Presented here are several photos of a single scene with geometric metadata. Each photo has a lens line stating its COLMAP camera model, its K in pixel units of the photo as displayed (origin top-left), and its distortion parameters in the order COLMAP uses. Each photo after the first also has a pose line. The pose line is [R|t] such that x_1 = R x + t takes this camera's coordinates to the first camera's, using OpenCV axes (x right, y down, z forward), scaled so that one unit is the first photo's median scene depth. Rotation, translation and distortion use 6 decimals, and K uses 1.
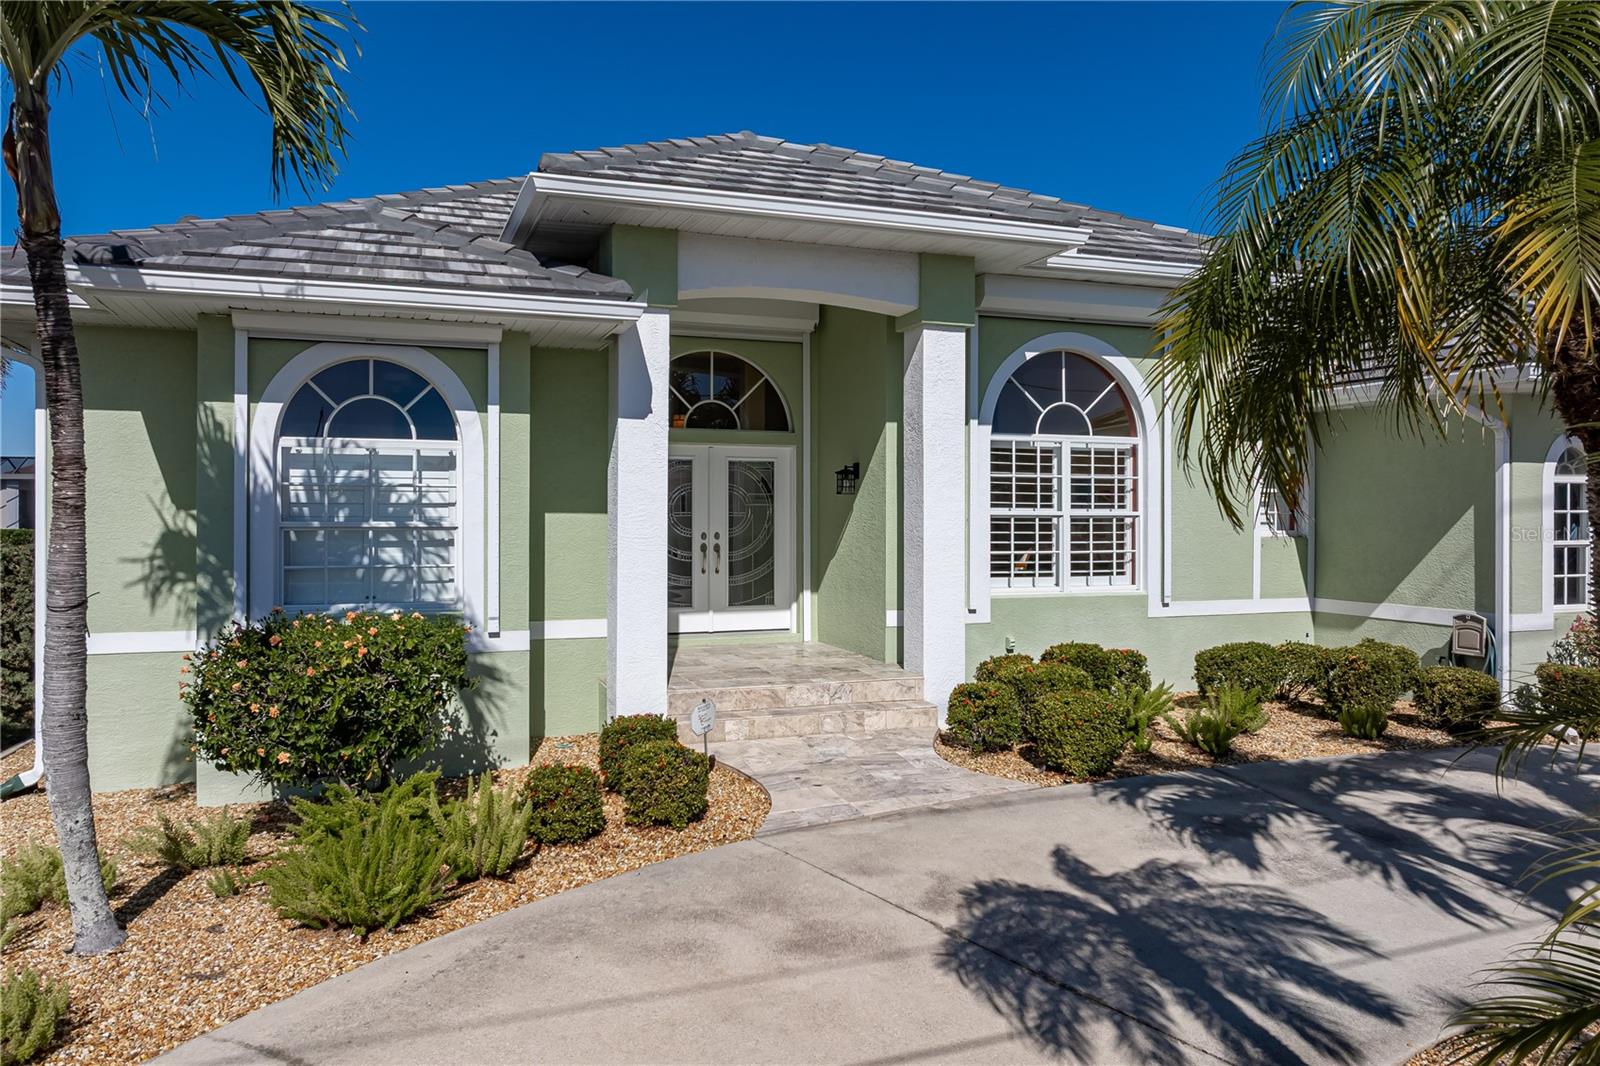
lens RADIAL K [[1206.6, 0, 800.0], [0, 1206.6, 533.0], [0, 0, 1]] dist [-0.005371, 0.001275]
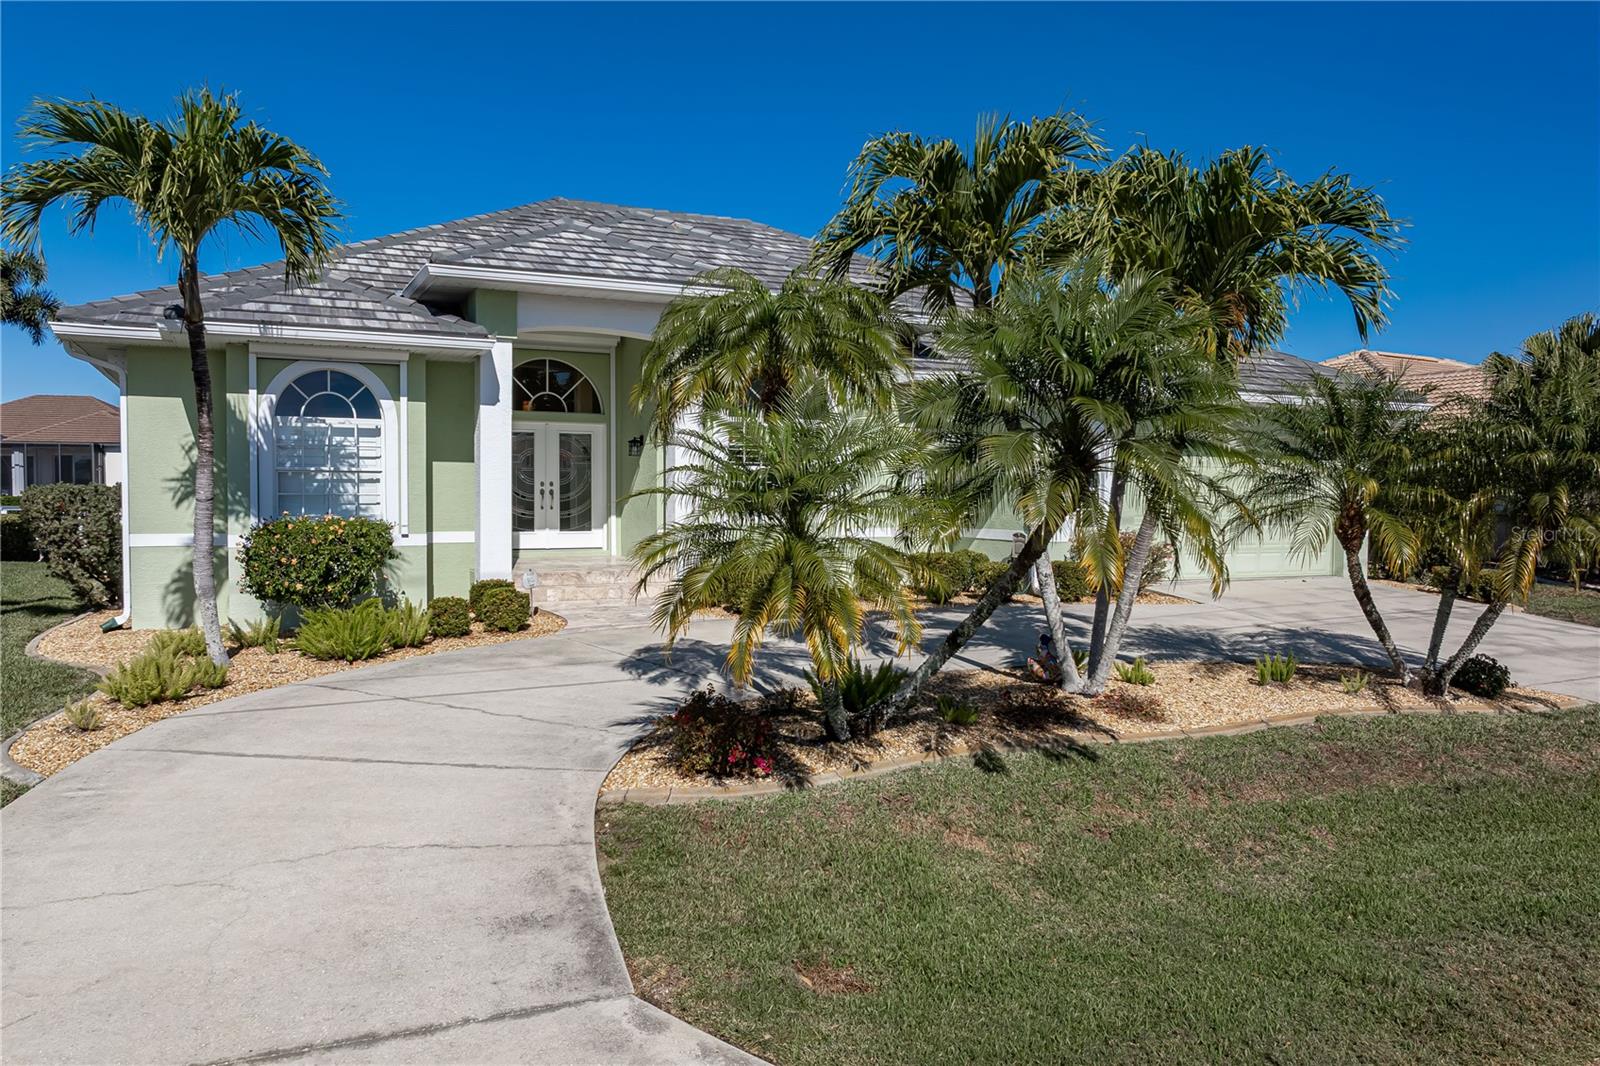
lens RADIAL K [[1060.4, 0, 757.3], [0, 1060.4, 538.1], [0, 0, 1]] dist [-0.005534, -0.001003]
pose [[0.995448, -0.000499, 0.095303, 0.094035], [-0.002965, 0.999340, 0.036199, 0.033352], [-0.095258, -0.036317, 0.994790, -0.515884]]
